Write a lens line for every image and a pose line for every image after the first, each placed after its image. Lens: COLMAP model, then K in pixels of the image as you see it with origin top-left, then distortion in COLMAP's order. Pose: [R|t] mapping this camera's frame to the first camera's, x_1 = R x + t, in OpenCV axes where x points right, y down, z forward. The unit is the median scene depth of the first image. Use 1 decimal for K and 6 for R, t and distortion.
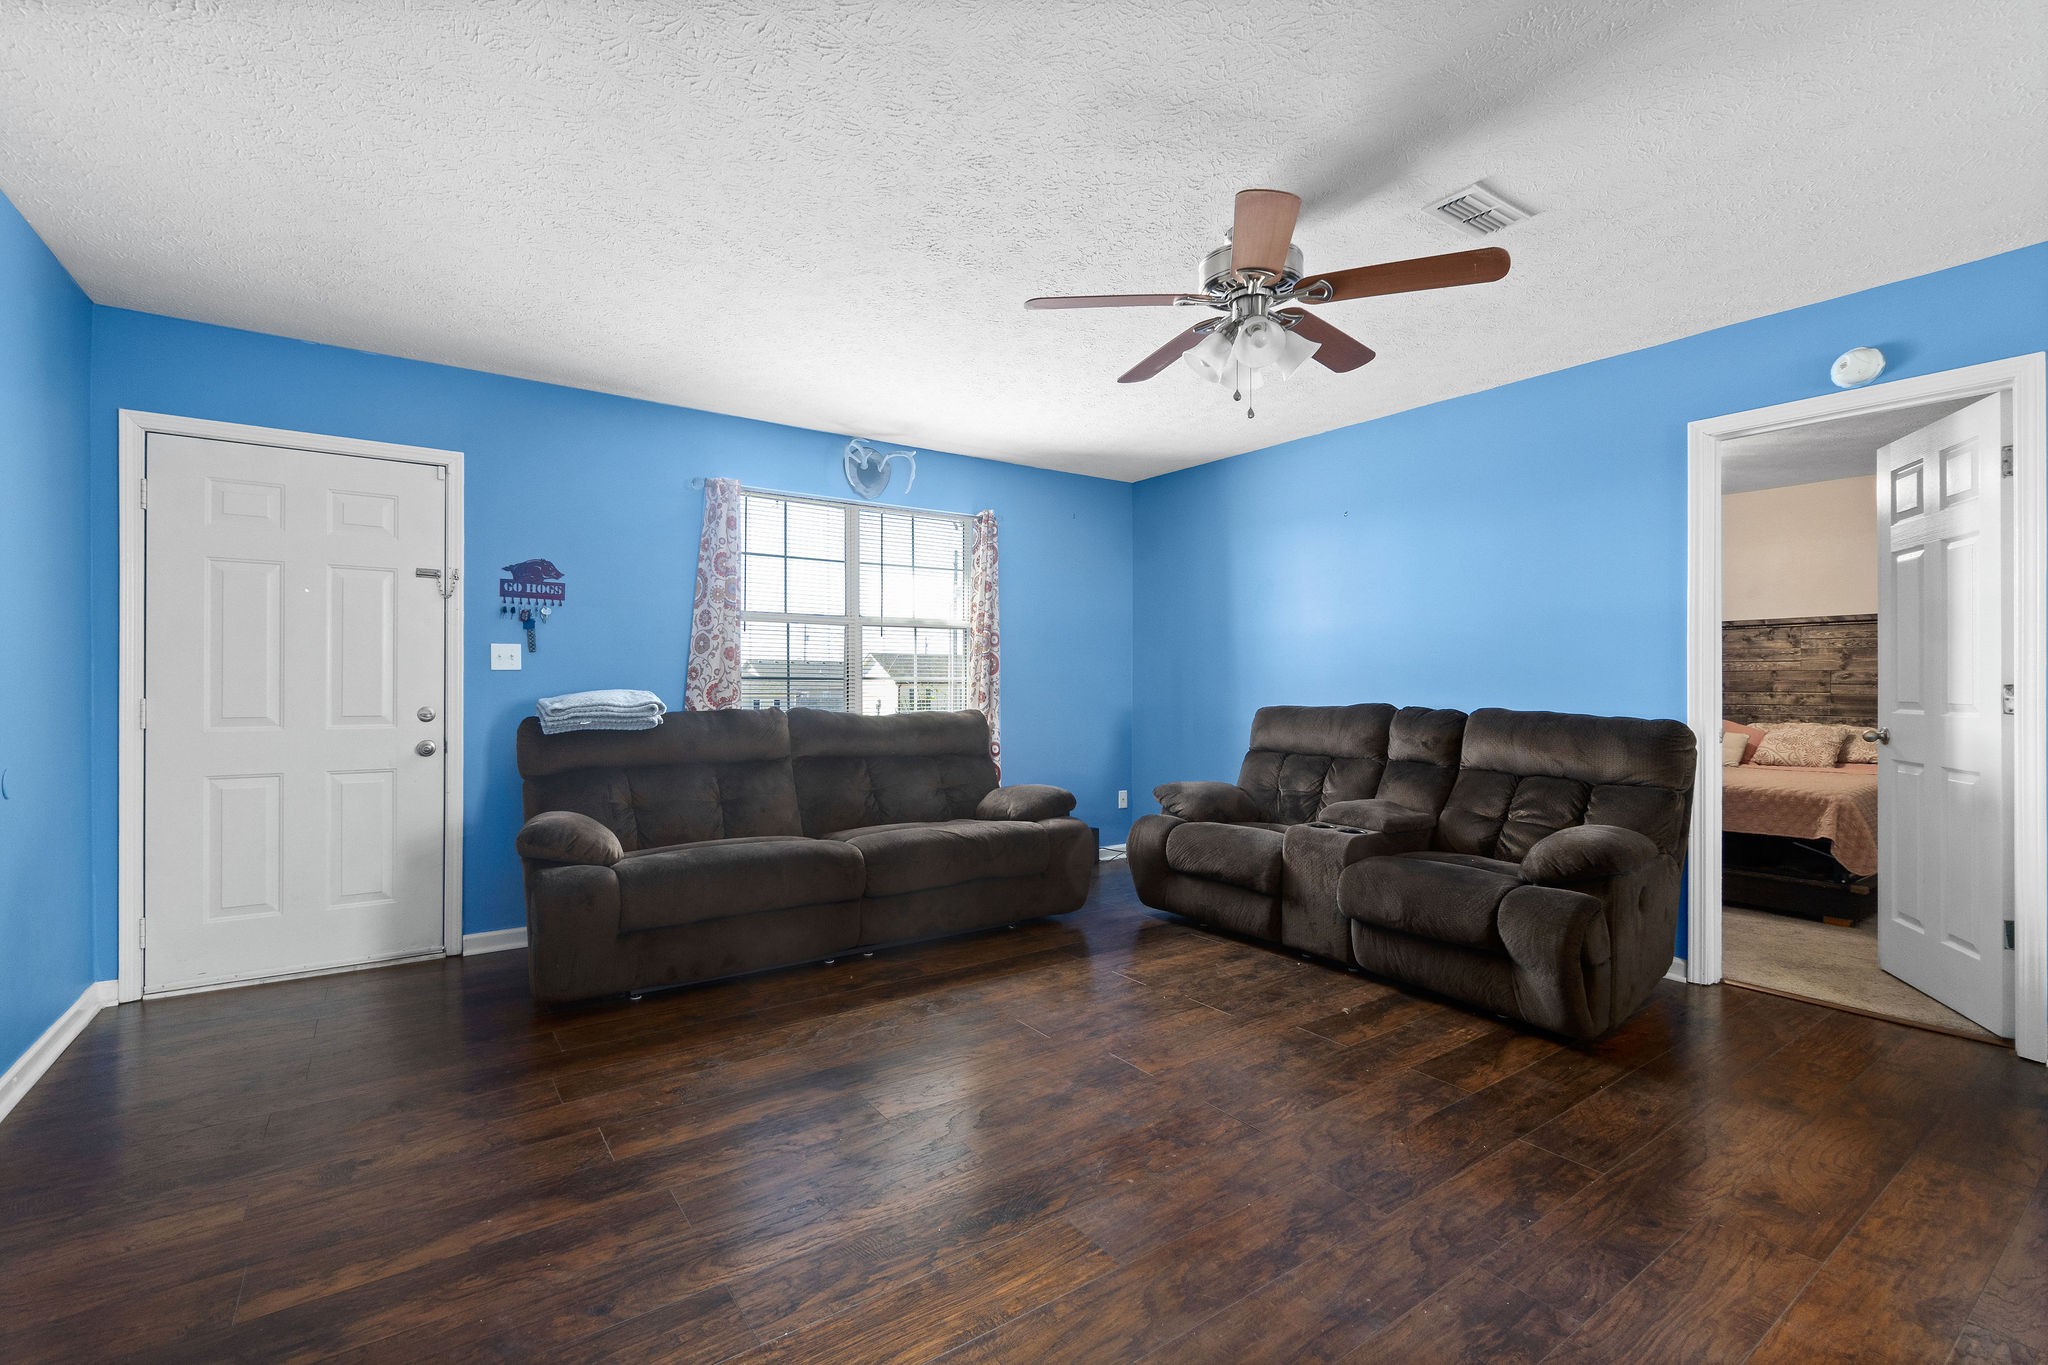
lens RADIAL K [[929.7, 0, 1052.7], [0, 929.7, 692.7], [0, 0, 1]] dist [-0.003362, 0.001305]
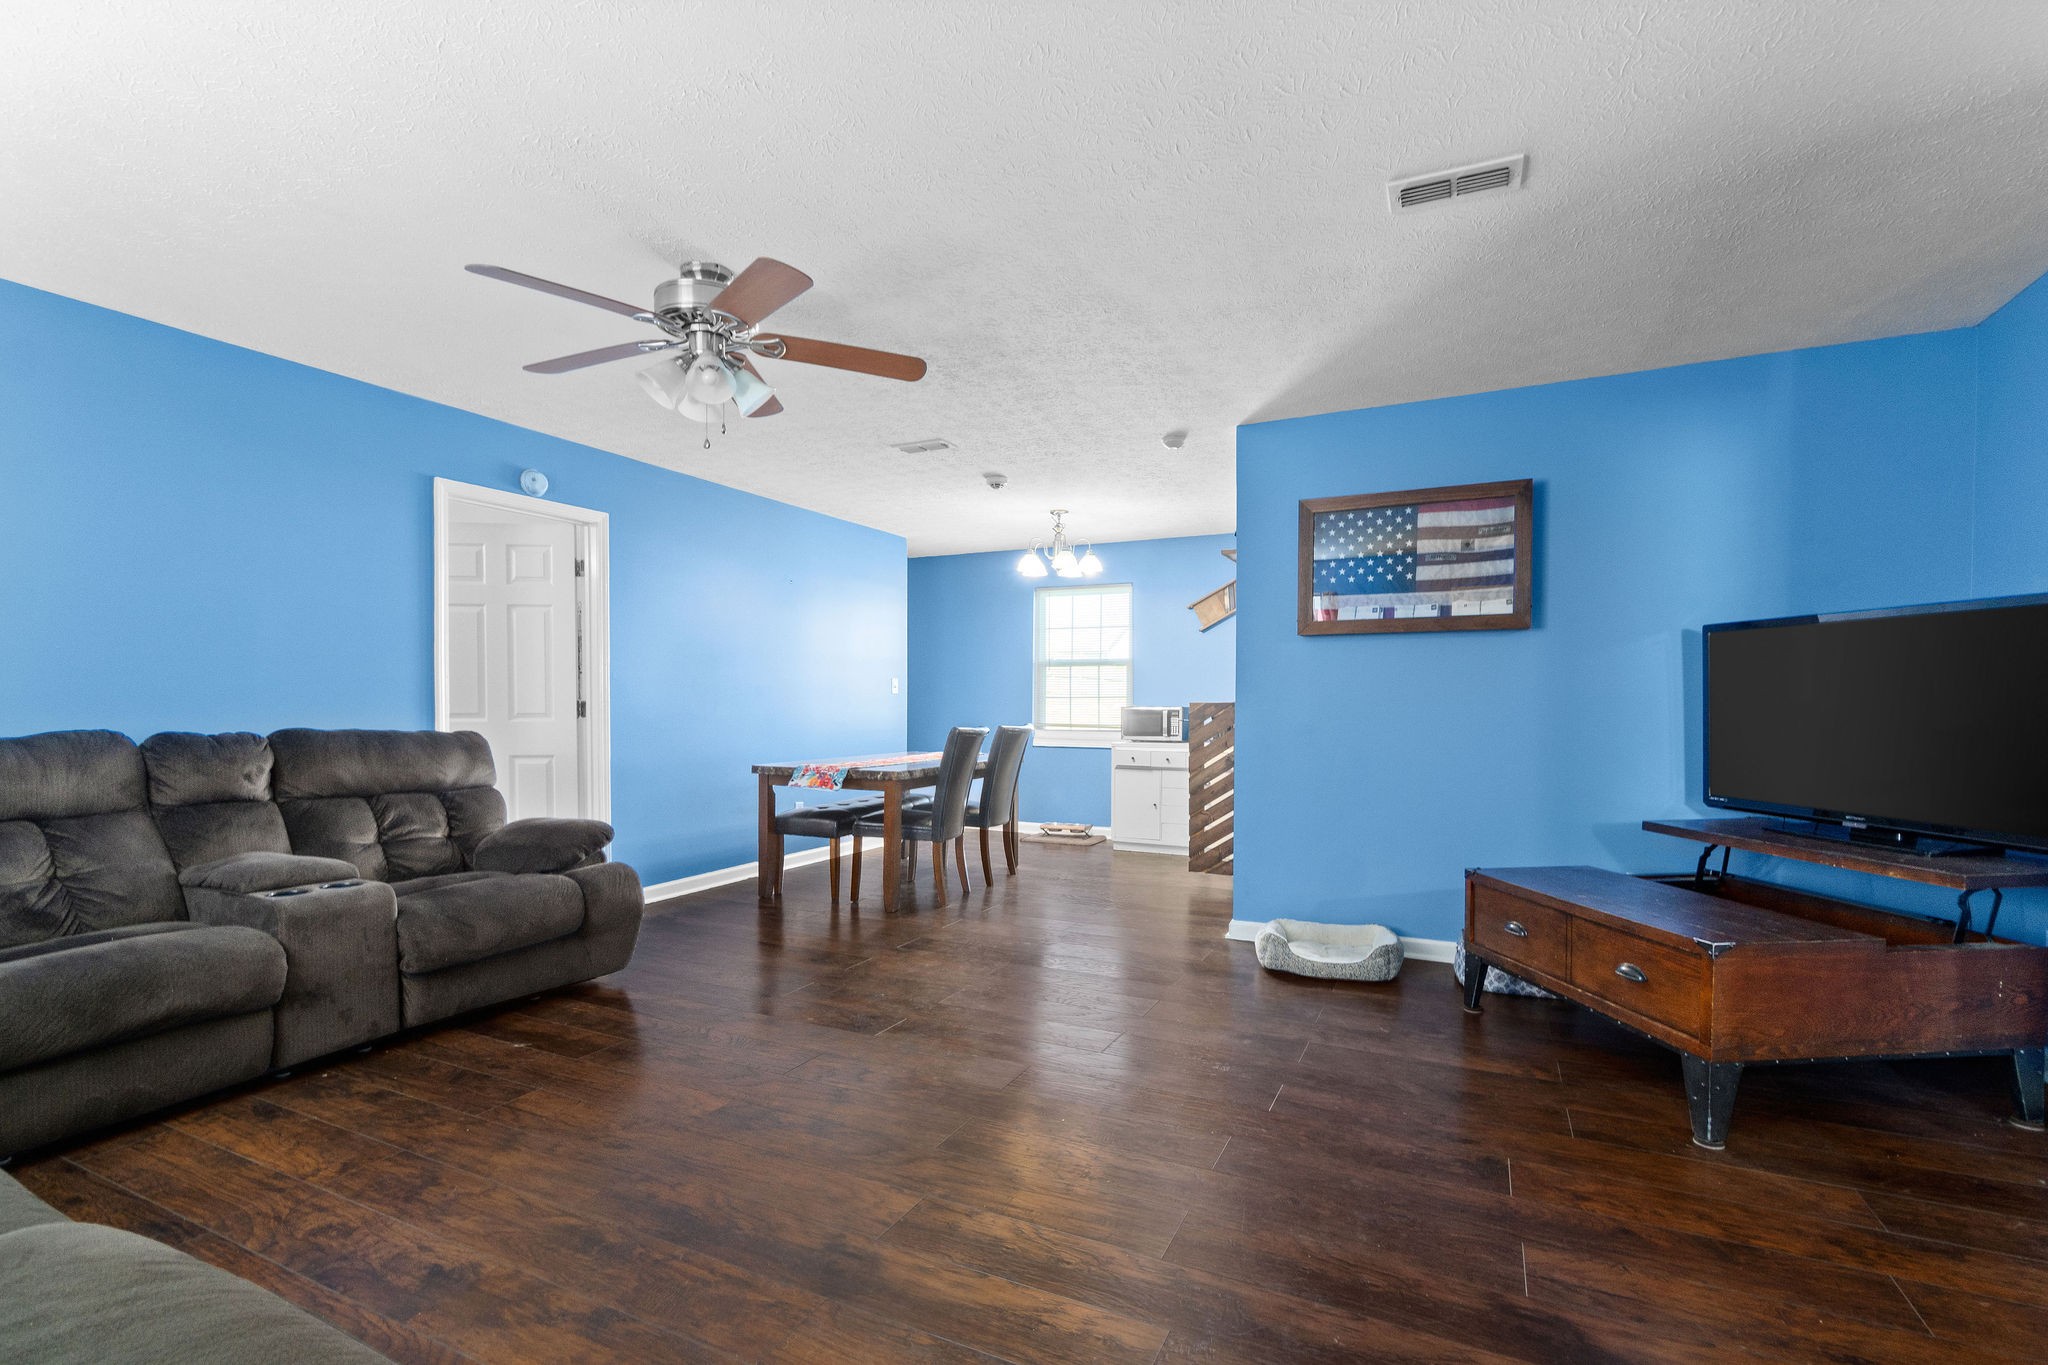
lens RADIAL K [[929.7, 0, 1000.8], [0, 929.7, 708.3], [0, 0, 1]] dist [-0.003362, 0.001305]
pose [[-0.460342, -0.008487, 0.887701, -0.700258], [0.004855, 0.999915, 0.012077, -0.004984], [-0.887728, 0.009869, -0.460262, 0.957512]]
